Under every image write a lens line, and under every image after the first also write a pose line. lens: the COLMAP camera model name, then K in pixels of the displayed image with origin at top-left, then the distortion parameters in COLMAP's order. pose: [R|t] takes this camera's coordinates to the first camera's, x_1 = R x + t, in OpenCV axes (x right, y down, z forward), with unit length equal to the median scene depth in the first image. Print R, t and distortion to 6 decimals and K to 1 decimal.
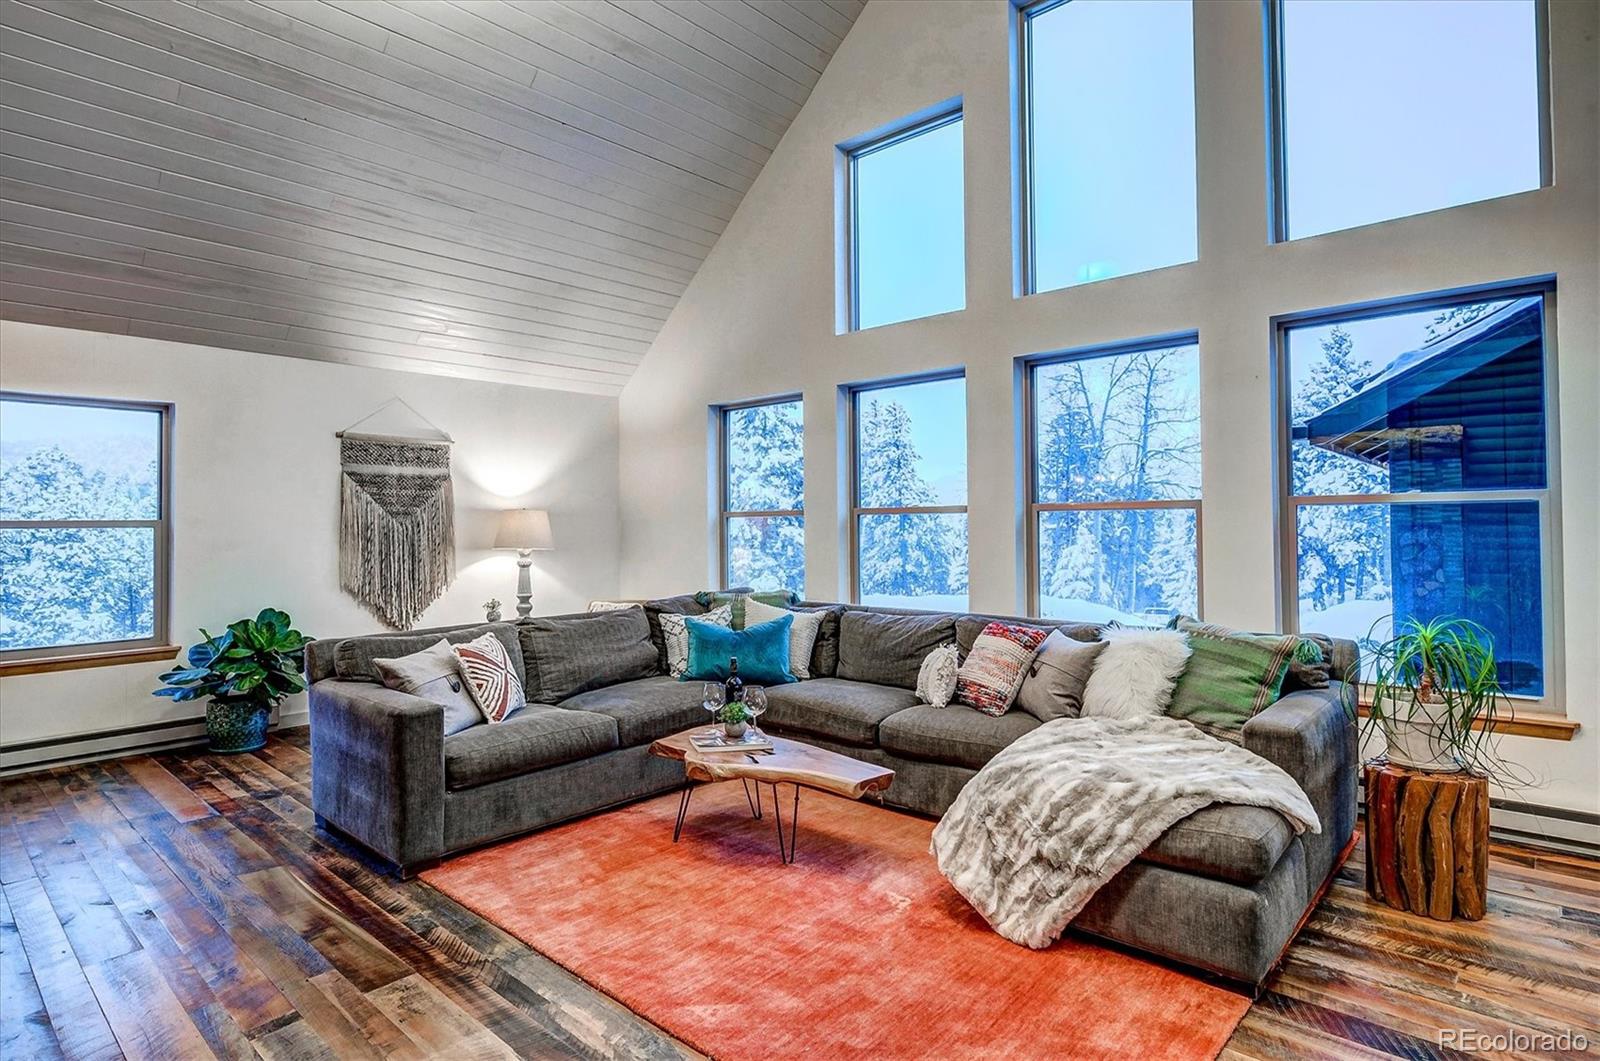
lens RADIAL K [[854.7, 0, 796.9], [0, 854.7, 530.0], [0, 0, 1]] dist [0.002659, 0.000054]
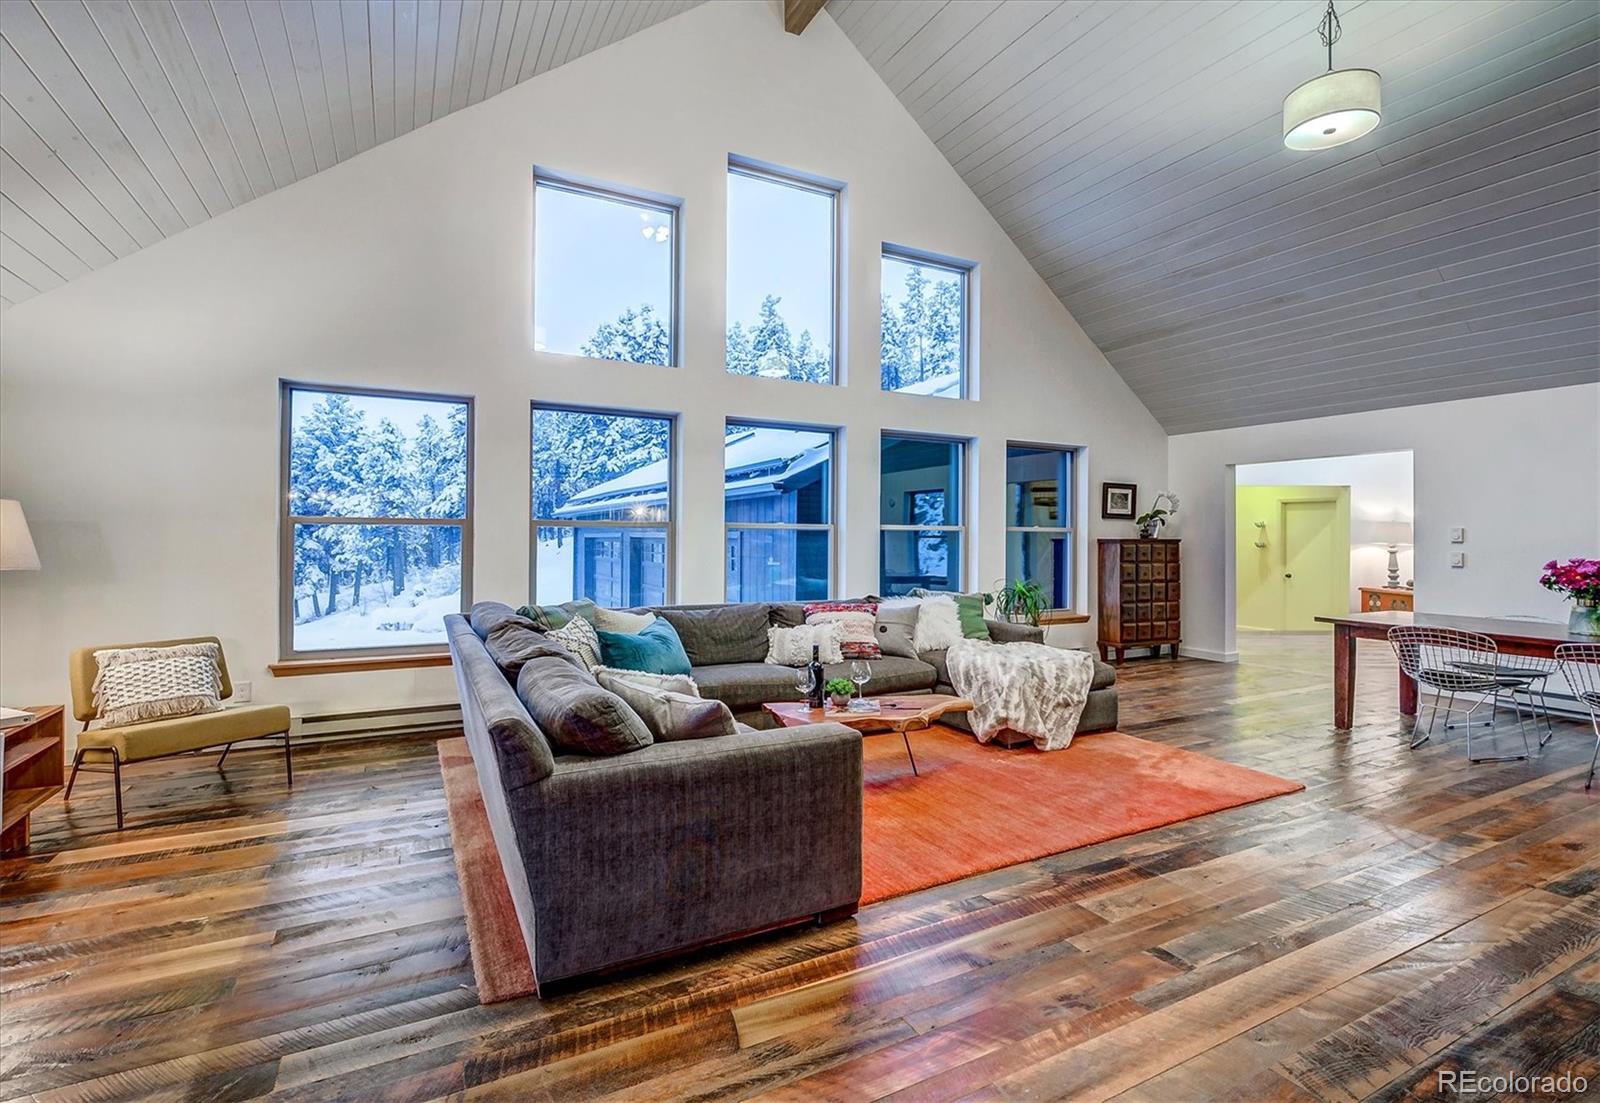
lens RADIAL K [[687.6, 0, 787.0], [0, 687.6, 548.1], [0, 0, 1]] dist [0.000948, 0.000011]
pose [[0.371620, 0.005261, 0.928370, -1.493483], [-0.011261, 0.999936, -0.001159, 0.023295], [-0.928317, -0.010024, 0.371656, 1.016797]]
